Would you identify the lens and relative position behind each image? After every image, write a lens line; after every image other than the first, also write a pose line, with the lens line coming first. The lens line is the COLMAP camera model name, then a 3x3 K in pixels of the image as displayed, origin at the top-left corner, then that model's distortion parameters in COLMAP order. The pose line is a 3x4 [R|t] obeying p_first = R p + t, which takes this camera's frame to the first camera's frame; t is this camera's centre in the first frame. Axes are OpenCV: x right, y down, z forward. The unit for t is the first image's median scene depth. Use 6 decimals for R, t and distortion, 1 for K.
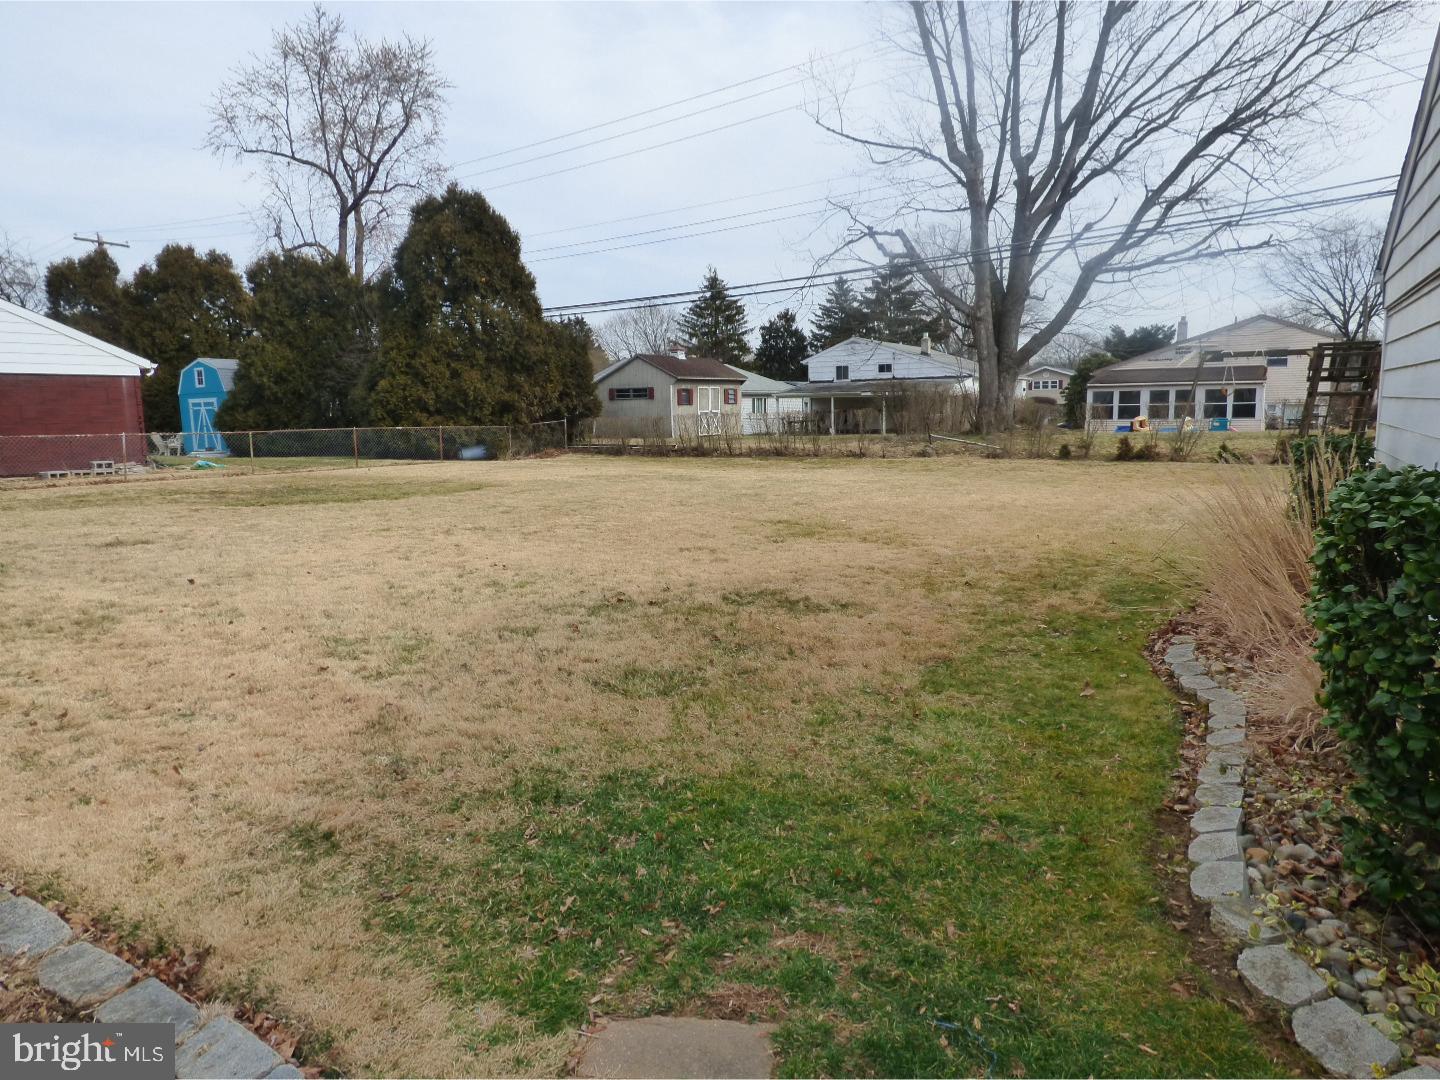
lens RADIAL K [[893.0, 0, 726.7], [0, 893.0, 538.4], [0, 0, 1]] dist [-0.039326, 0.016933]
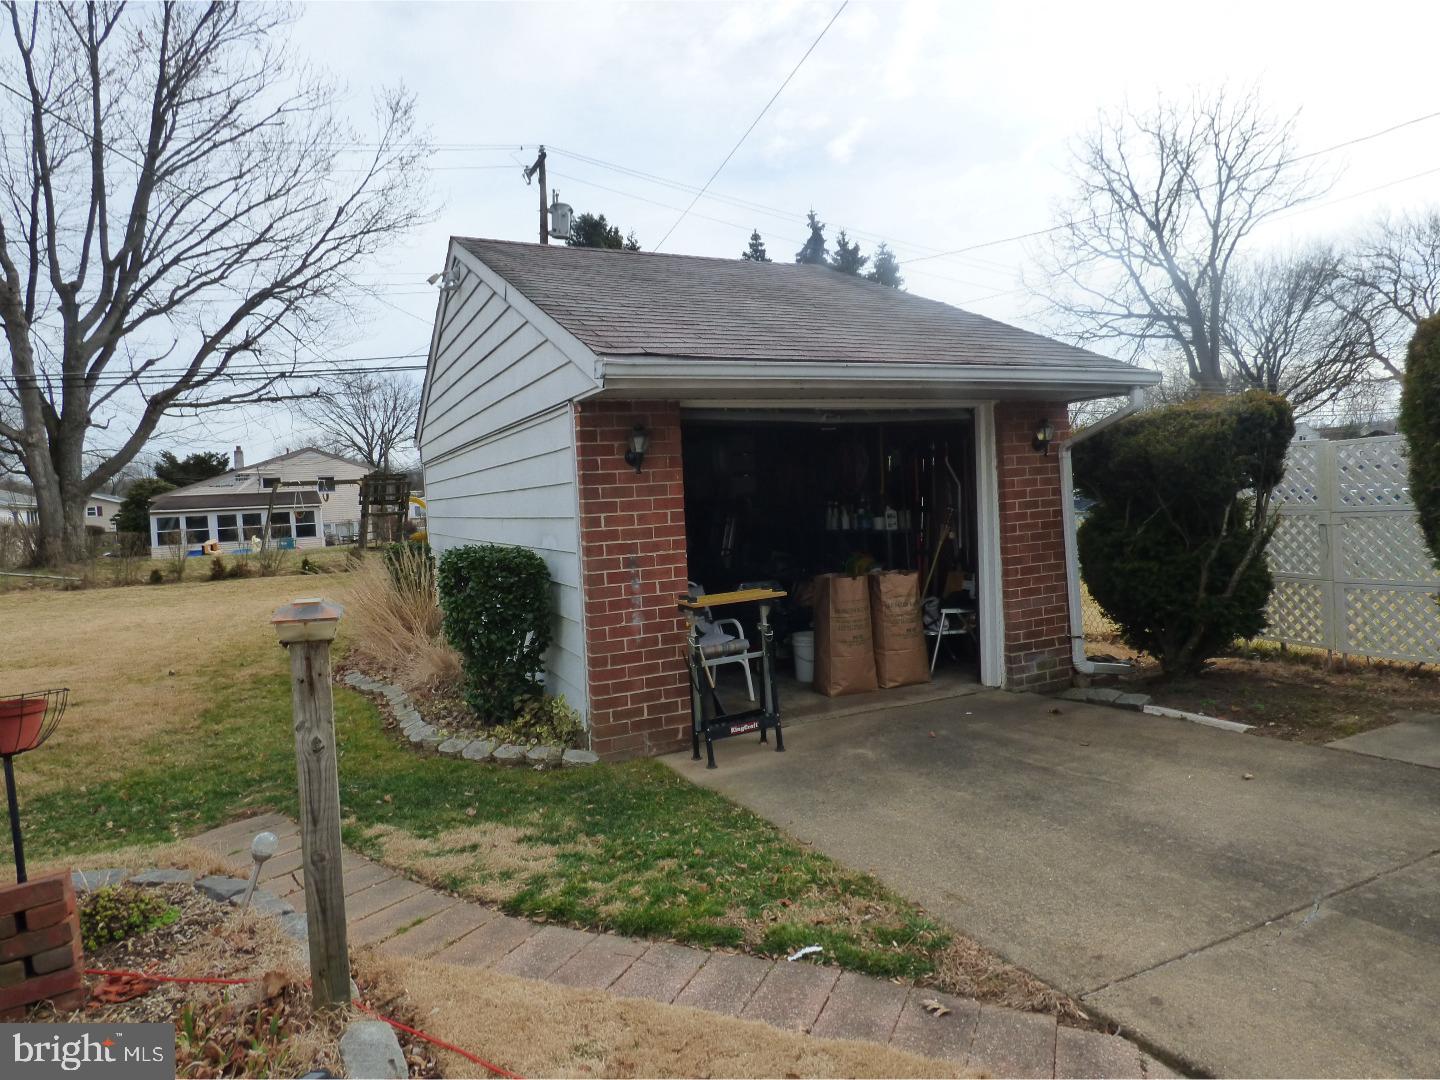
lens RADIAL K [[893.0, 0, 726.7], [0, 893.0, 538.4], [0, 0, 1]] dist [-0.039326, 0.016933]
pose [[0.552557, -0.043972, 0.832314, -0.085079], [0.157345, 0.986155, -0.052359, 0.013497], [-0.818488, 0.159892, 0.551826, -0.094149]]
